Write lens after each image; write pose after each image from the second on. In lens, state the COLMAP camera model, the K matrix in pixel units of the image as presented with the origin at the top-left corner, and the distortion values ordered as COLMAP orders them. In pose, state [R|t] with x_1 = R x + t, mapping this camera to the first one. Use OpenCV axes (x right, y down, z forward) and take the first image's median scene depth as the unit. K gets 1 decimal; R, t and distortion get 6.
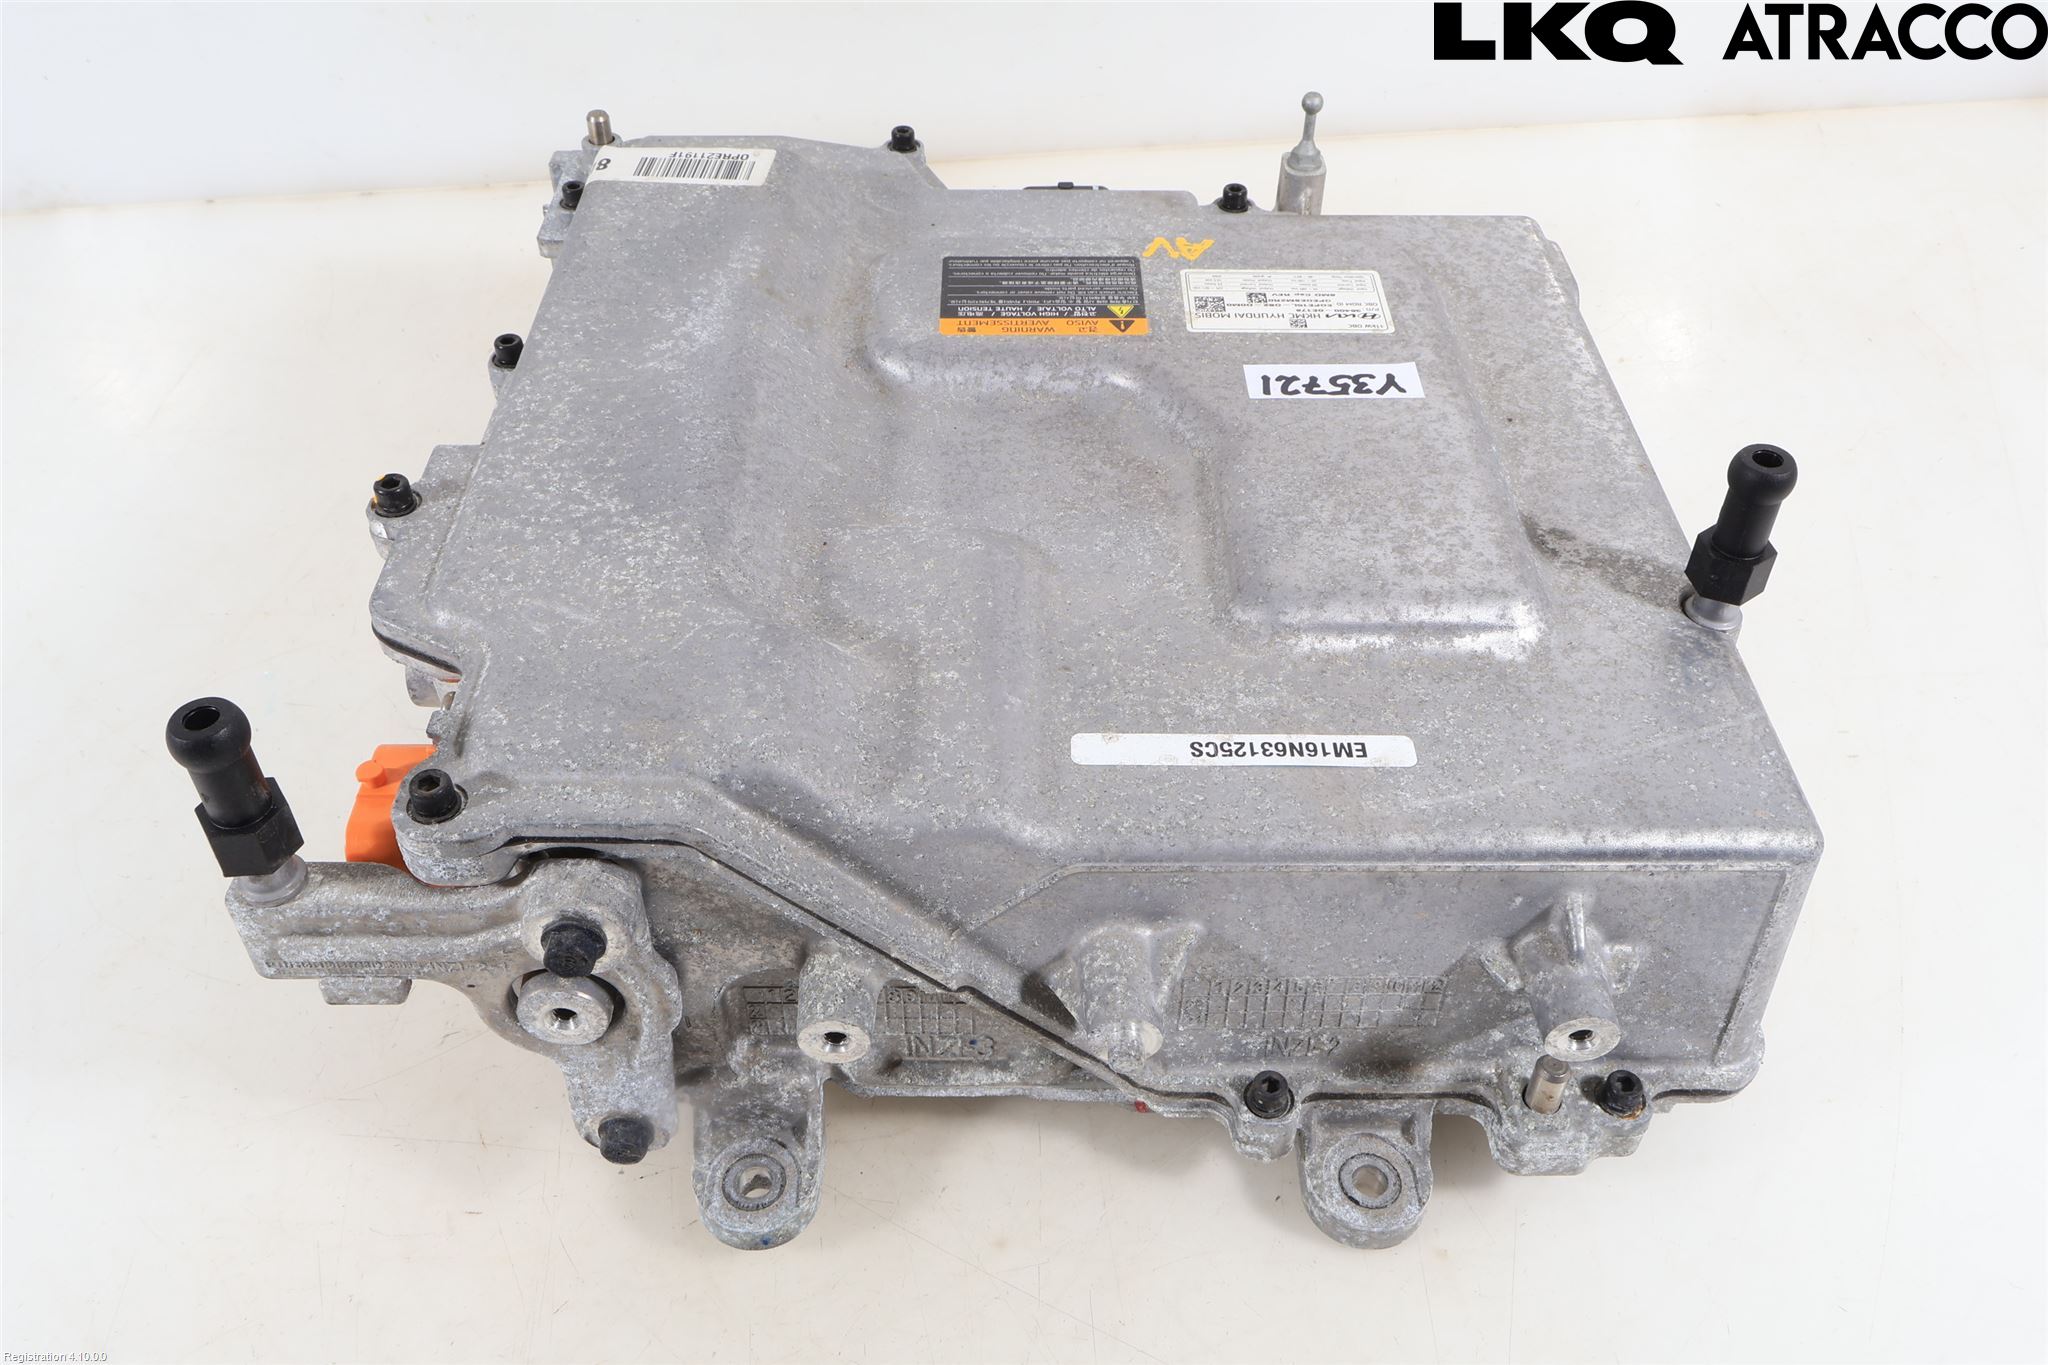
lens RADIAL K [[1730.5, 0, 1022.6], [0, 1730.5, 680.1], [0, 0, 1]] dist [-0.007877, -0.004253]
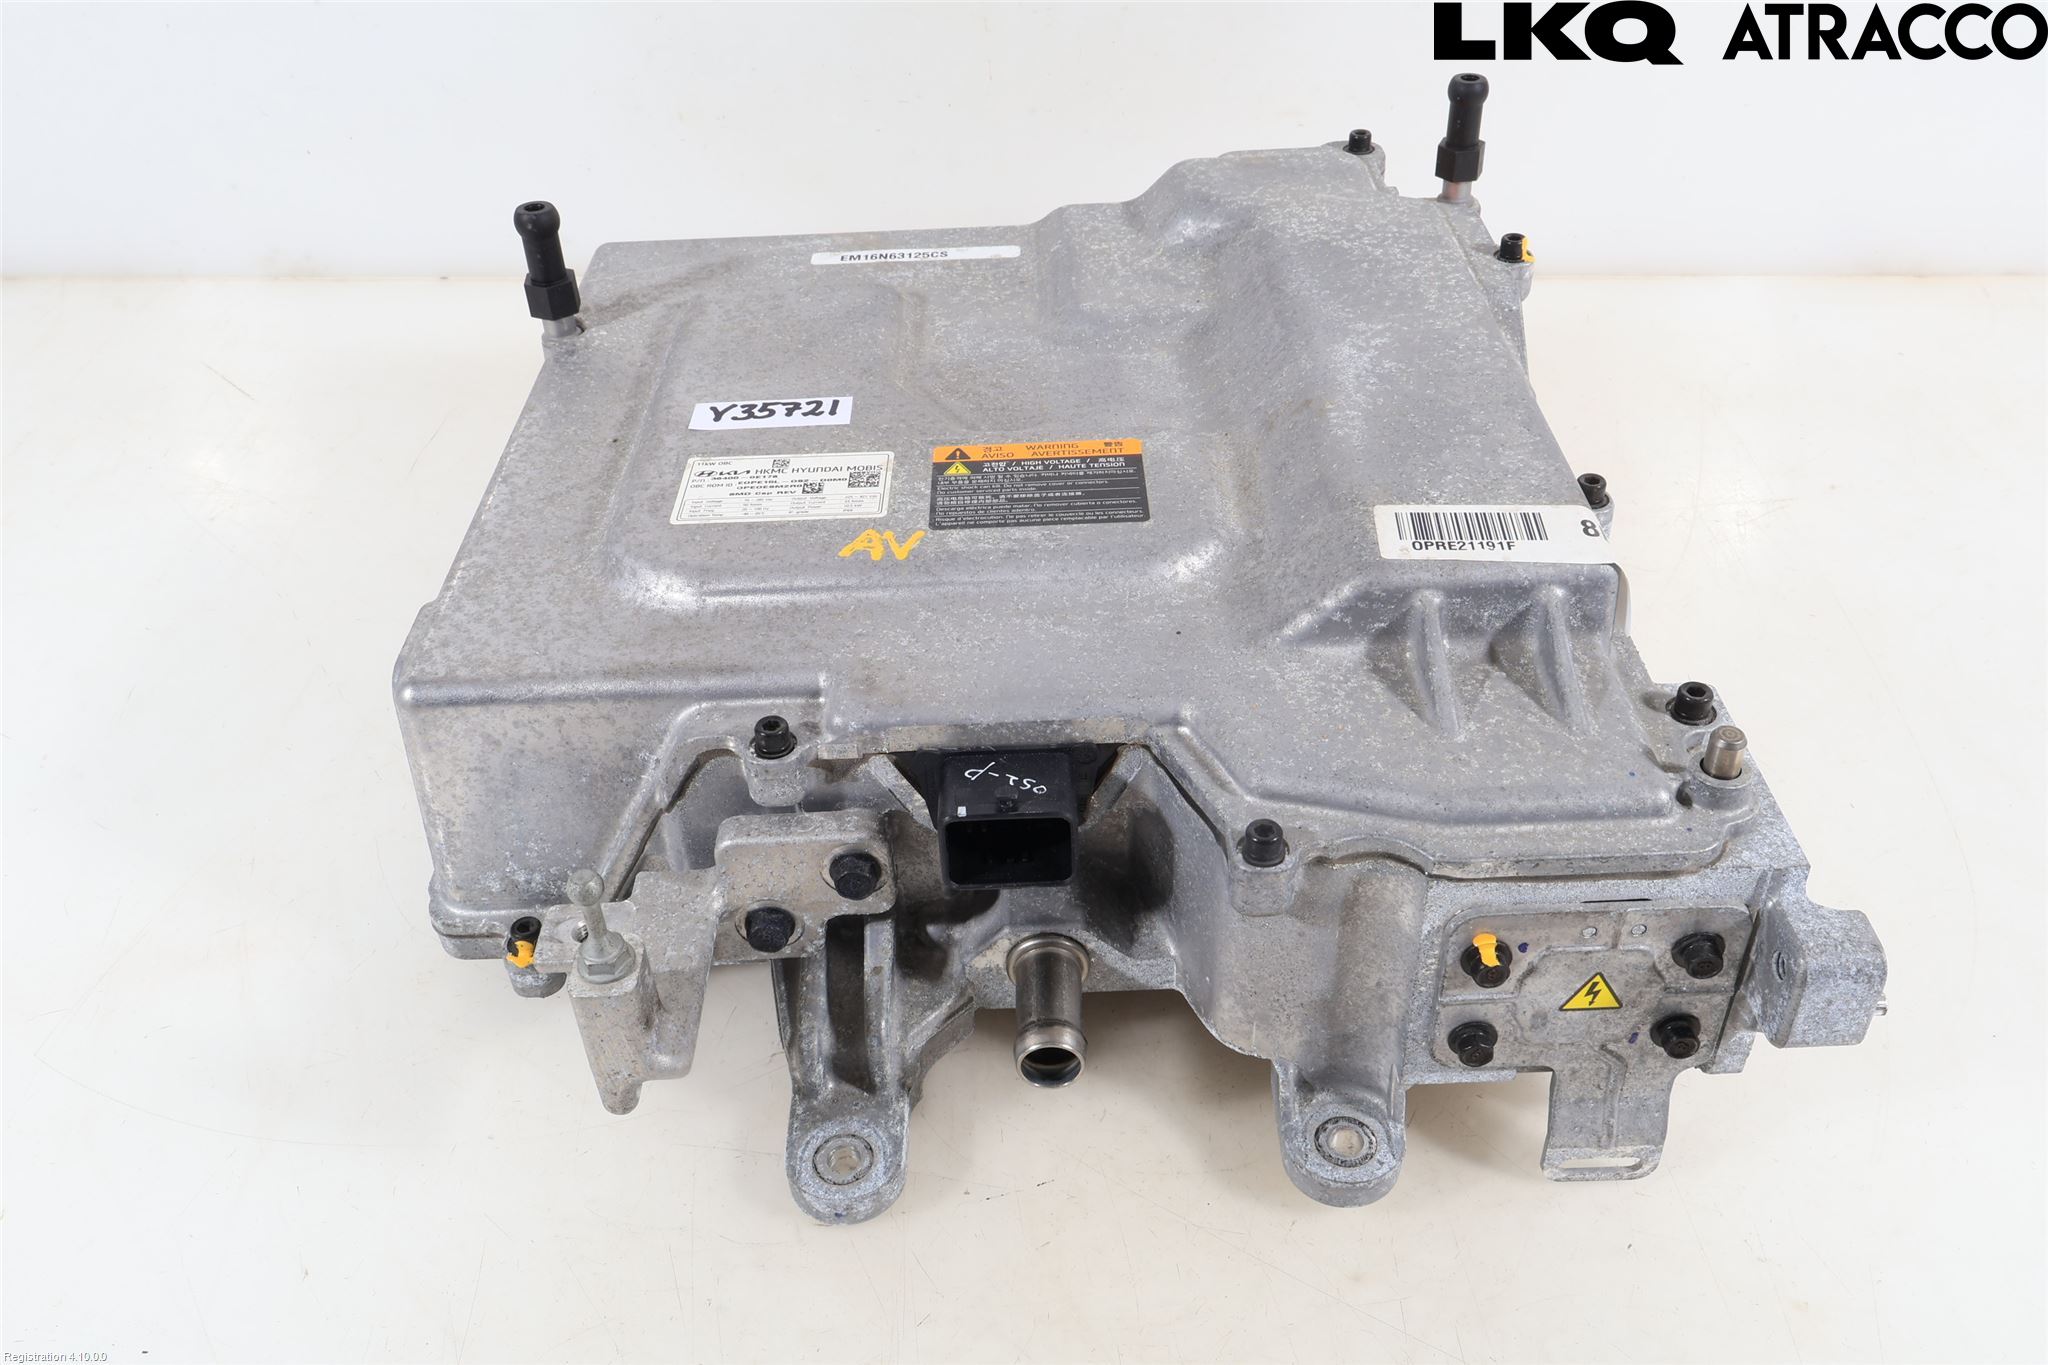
lens RADIAL K [[1730.5, 0, 1027.7], [0, 1730.5, 688.1], [0, 0, 1]] dist [-0.007877, -0.004253]
pose [[-0.999476, 0.028524, 0.015287, 0.005902], [0.019836, 0.166743, 0.985801, -1.151773], [0.025570, 0.985588, -0.167221, 1.284105]]
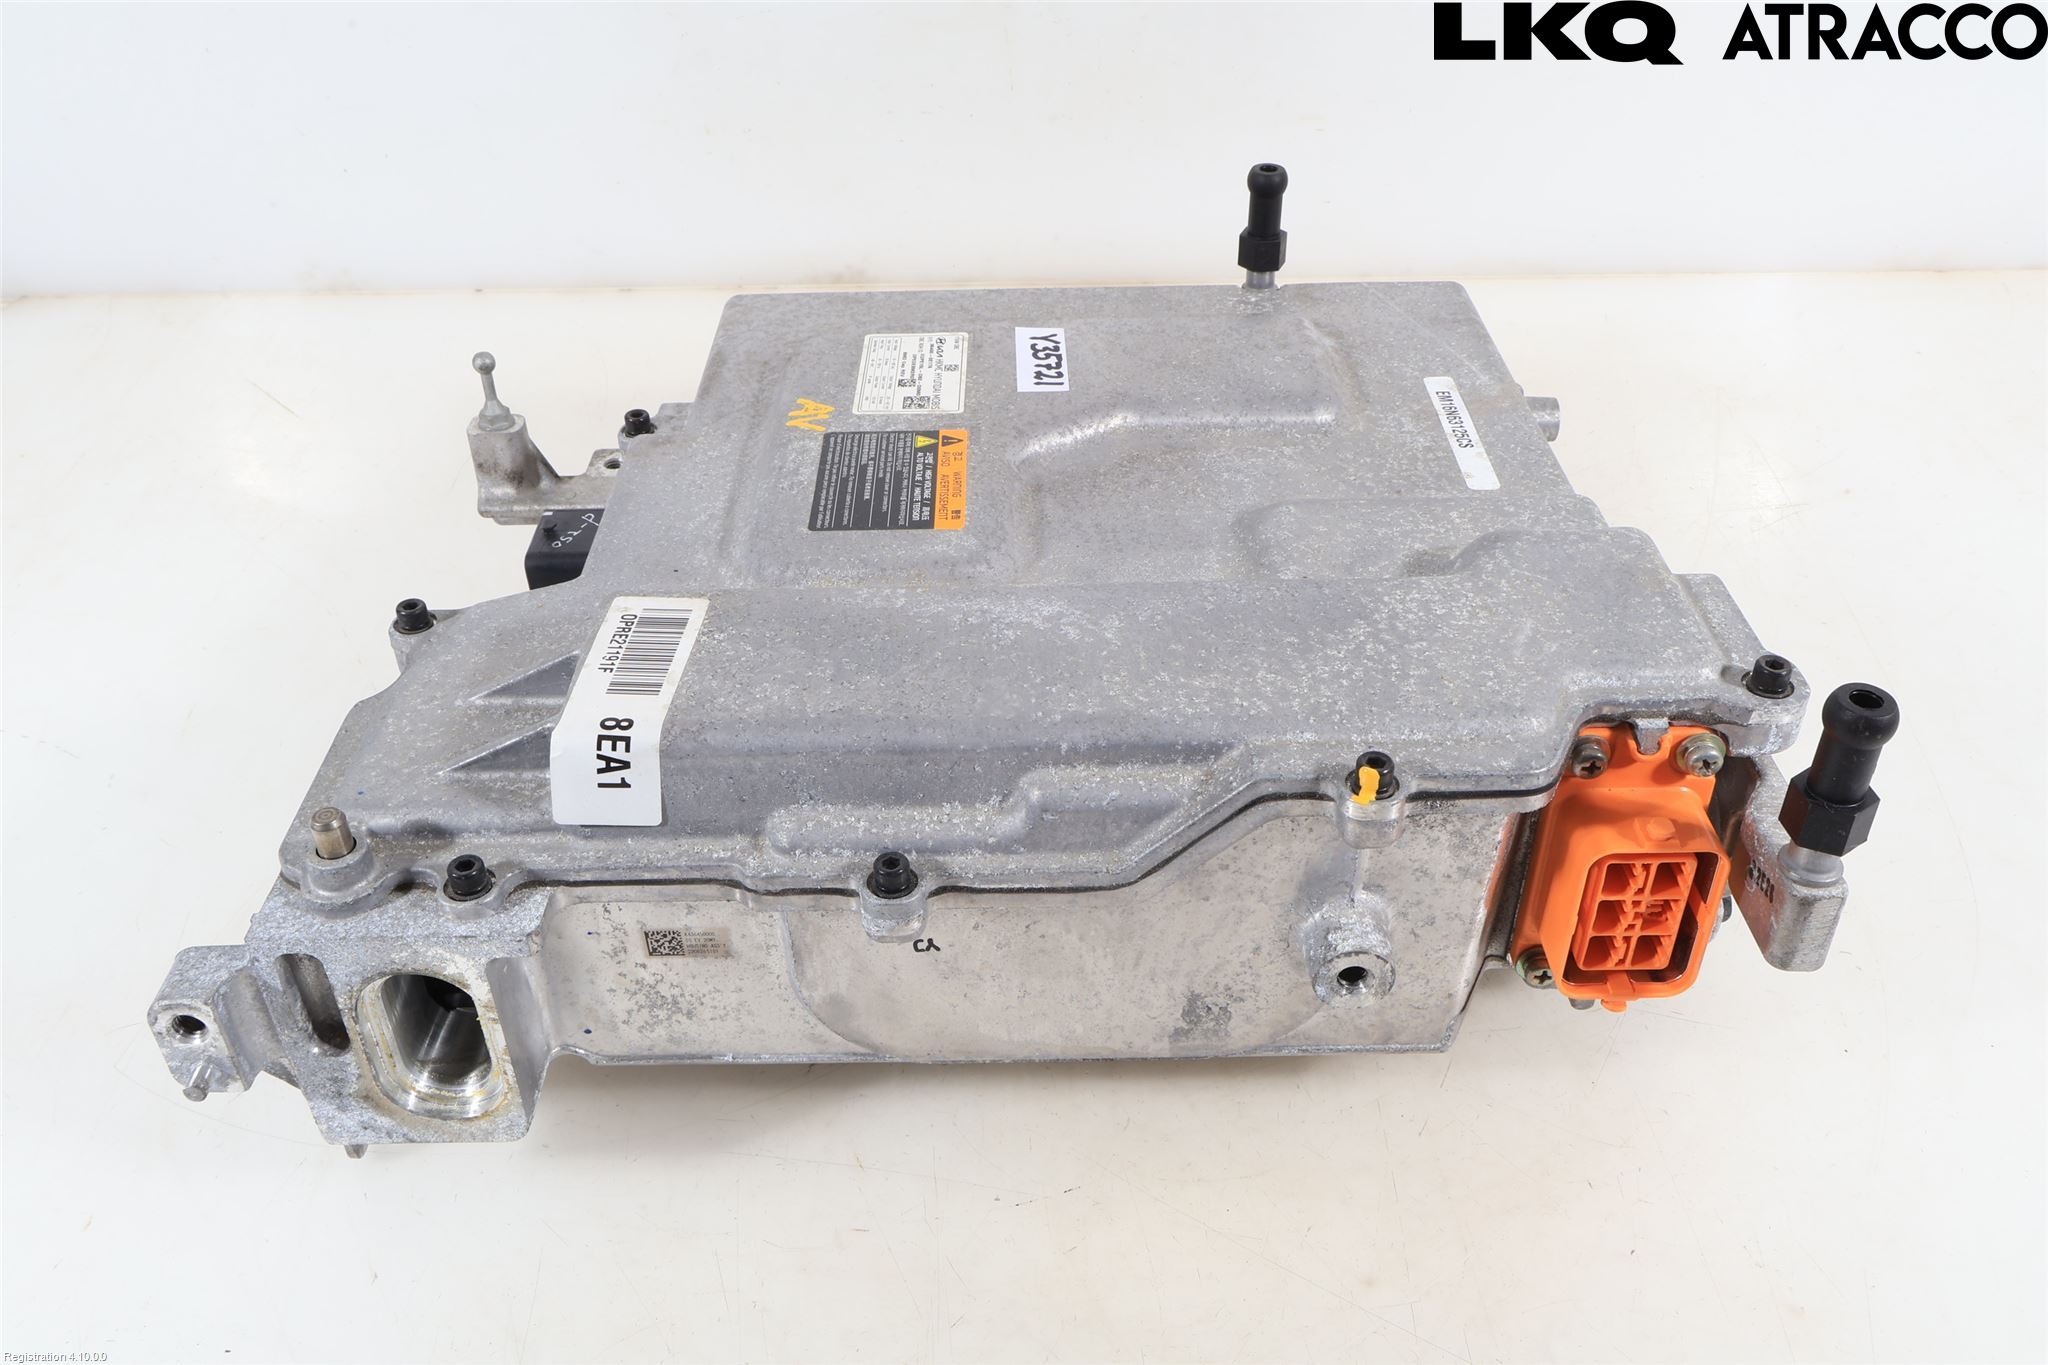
lens RADIAL K [[1730.5, 0, 1036.2], [0, 1730.5, 680.2], [0, 0, 1]] dist [-0.007877, -0.004253]
pose [[-0.010065, -0.592505, 0.805504, -0.883579], [0.685657, 0.582260, 0.436861, -0.544127], [-0.727855, 0.556697, 0.400394, 0.606794]]
